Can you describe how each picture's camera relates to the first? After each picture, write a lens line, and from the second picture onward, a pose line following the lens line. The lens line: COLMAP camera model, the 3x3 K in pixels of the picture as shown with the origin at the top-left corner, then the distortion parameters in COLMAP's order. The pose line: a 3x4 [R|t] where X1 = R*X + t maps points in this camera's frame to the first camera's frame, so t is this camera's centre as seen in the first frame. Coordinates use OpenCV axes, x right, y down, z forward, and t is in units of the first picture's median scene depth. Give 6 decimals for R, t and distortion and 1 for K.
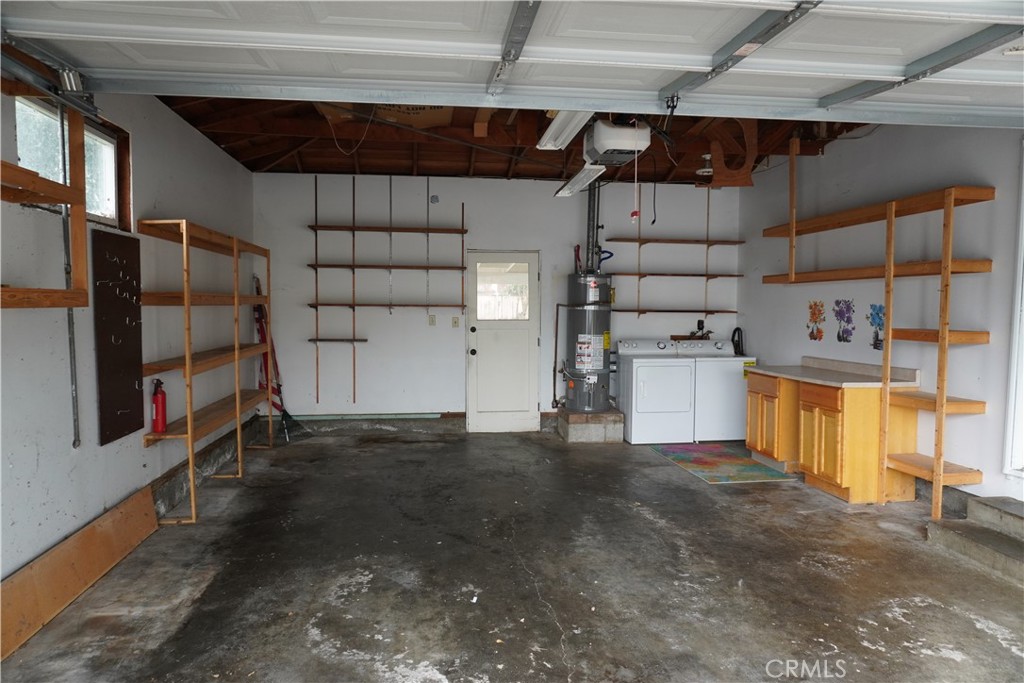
lens RADIAL K [[686.0, 0, 513.5], [0, 686.0, 341.7], [0, 0, 1]] dist [0.000456, -0.000383]
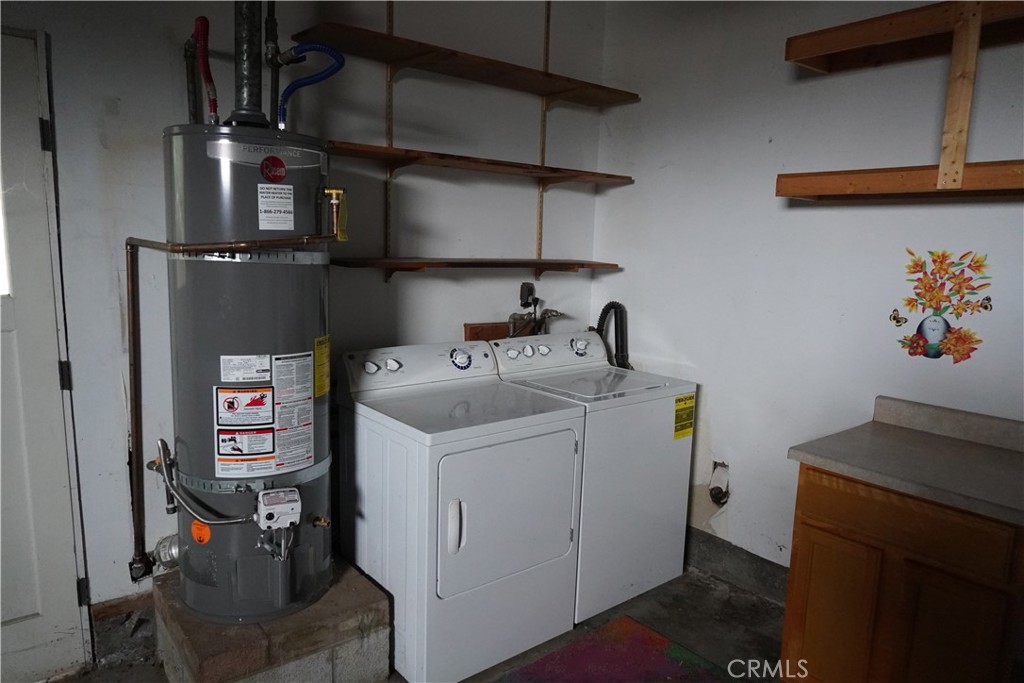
lens RADIAL K [[686.0, 0, 517.4], [0, 686.0, 335.0], [0, 0, 1]] dist [0.000456, -0.000383]
pose [[0.853570, -0.059400, 0.517580, 0.052658], [0.009038, 0.995018, 0.099289, -0.044885], [-0.520899, -0.080072, 0.849854, 0.682214]]
